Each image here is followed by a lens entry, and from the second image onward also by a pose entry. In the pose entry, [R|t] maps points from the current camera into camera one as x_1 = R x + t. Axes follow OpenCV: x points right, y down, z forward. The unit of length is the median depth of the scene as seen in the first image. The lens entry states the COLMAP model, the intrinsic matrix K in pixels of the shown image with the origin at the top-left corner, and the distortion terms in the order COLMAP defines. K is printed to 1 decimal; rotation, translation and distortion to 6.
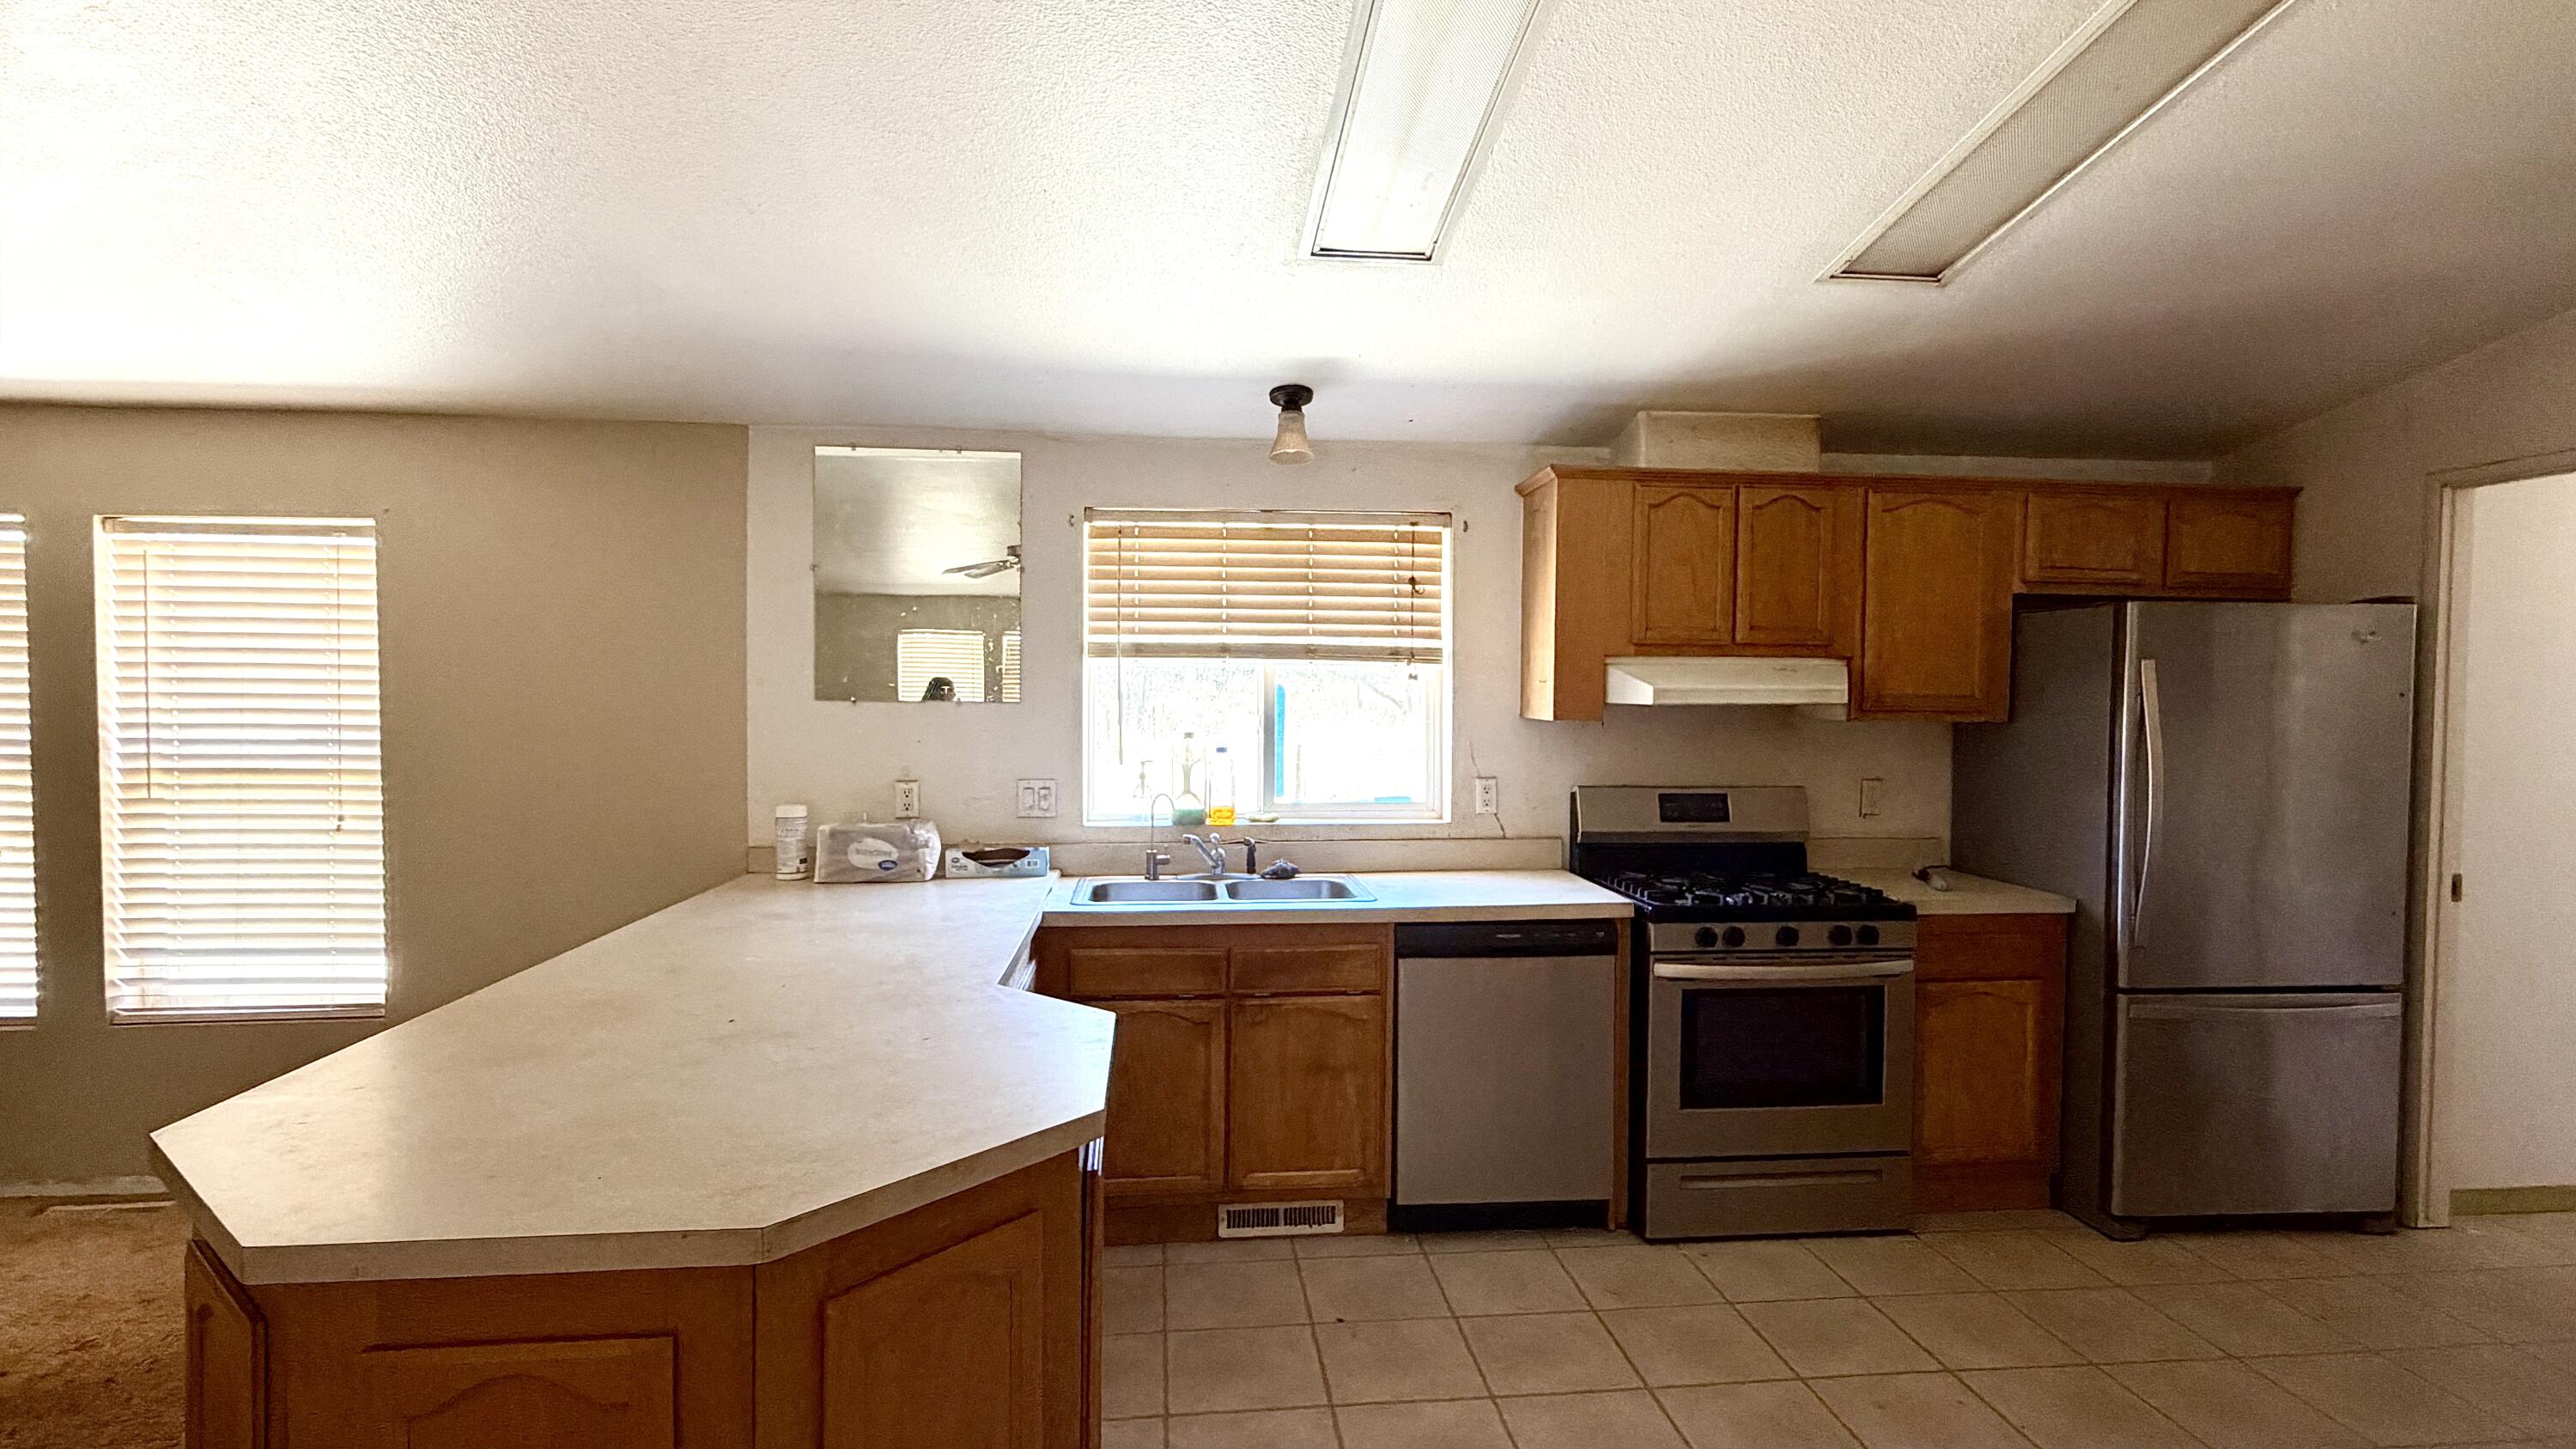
lens RADIAL K [[1128.3, 0, 1288.9], [0, 1128.3, 731.4], [0, 0, 1]] dist [0.012506, 0.000055]
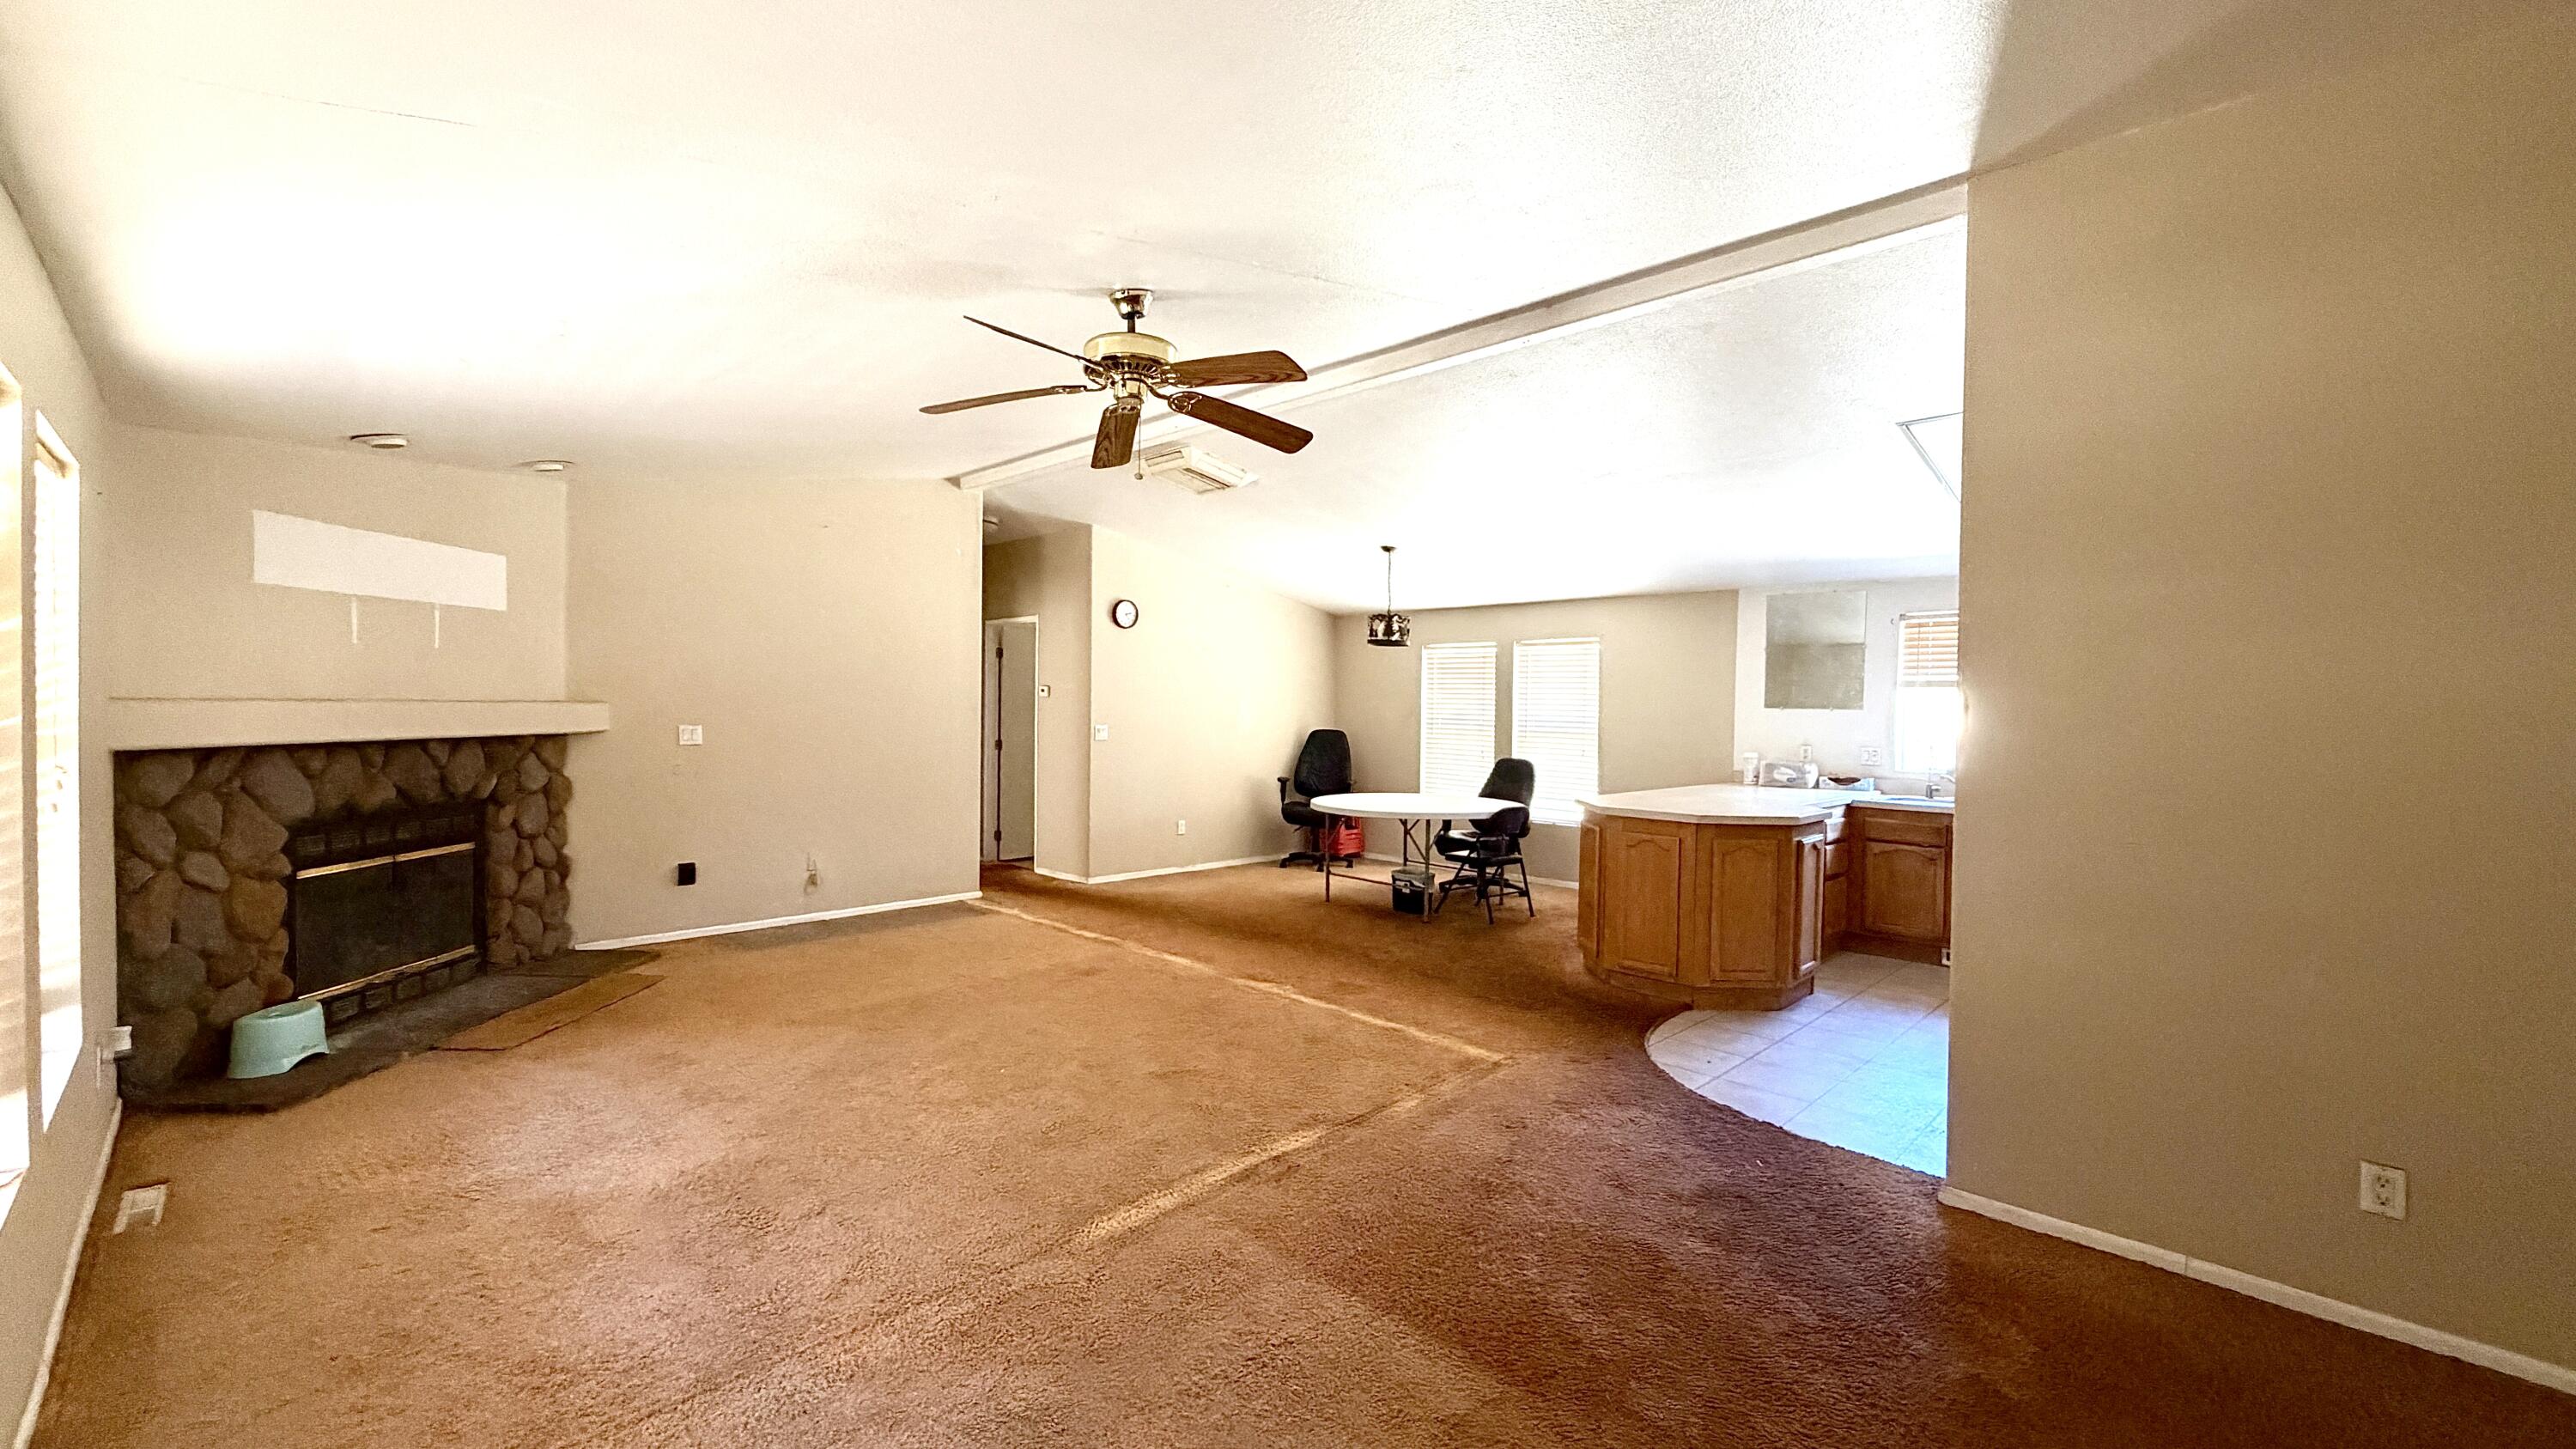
lens RADIAL K [[1029.1, 0, 1273.9], [0, 1029.1, 727.2], [0, 0, 1]] dist [0.000605, -0.001021]
pose [[0.625114, 0.023397, -0.780183, 0.585063], [-0.036295, 0.999341, 0.000888, 0.046165], [0.779689, 0.027761, 0.625551, -1.070135]]
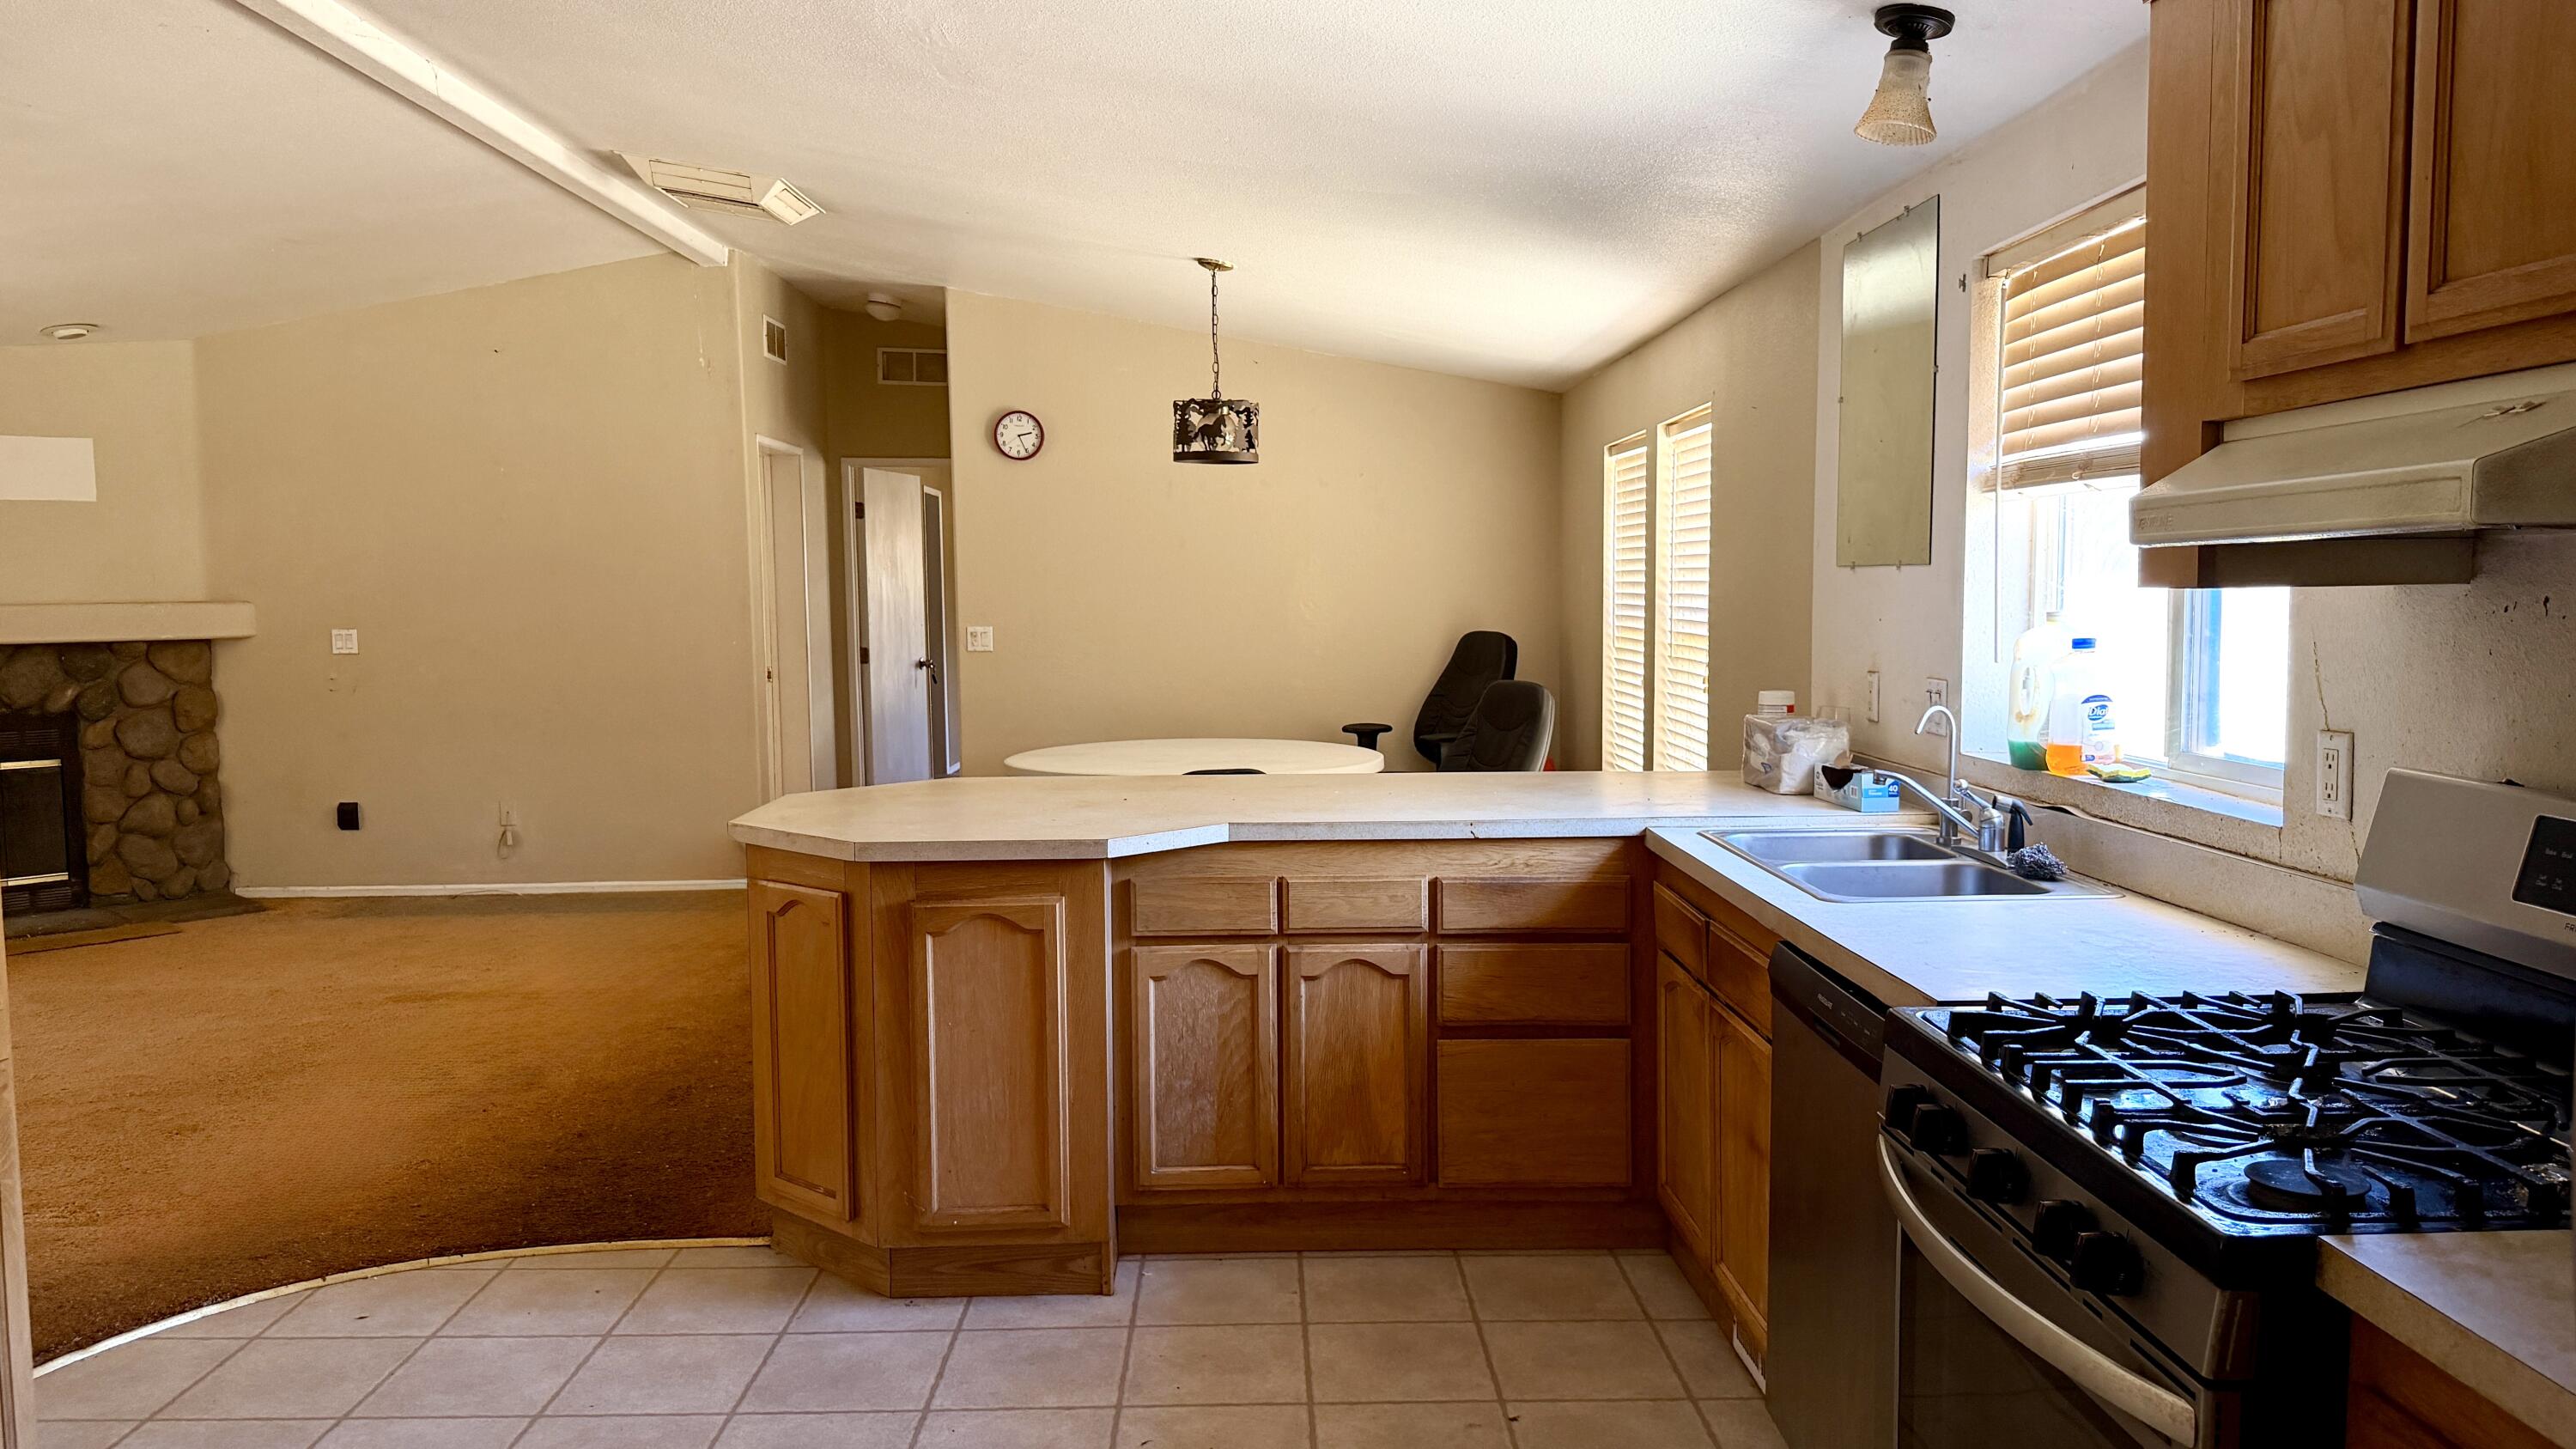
lens RADIAL K [[1787.2, 0, 1279.3], [0, 1787.2, 739.3], [0, 0, 1]] dist [-0.005054, 0.001641]
pose [[-0.073415, 0.081347, -0.993978, 0.914563], [-0.022810, 0.996270, 0.083220, -0.002164], [0.997041, 0.028782, -0.071286, 0.711857]]
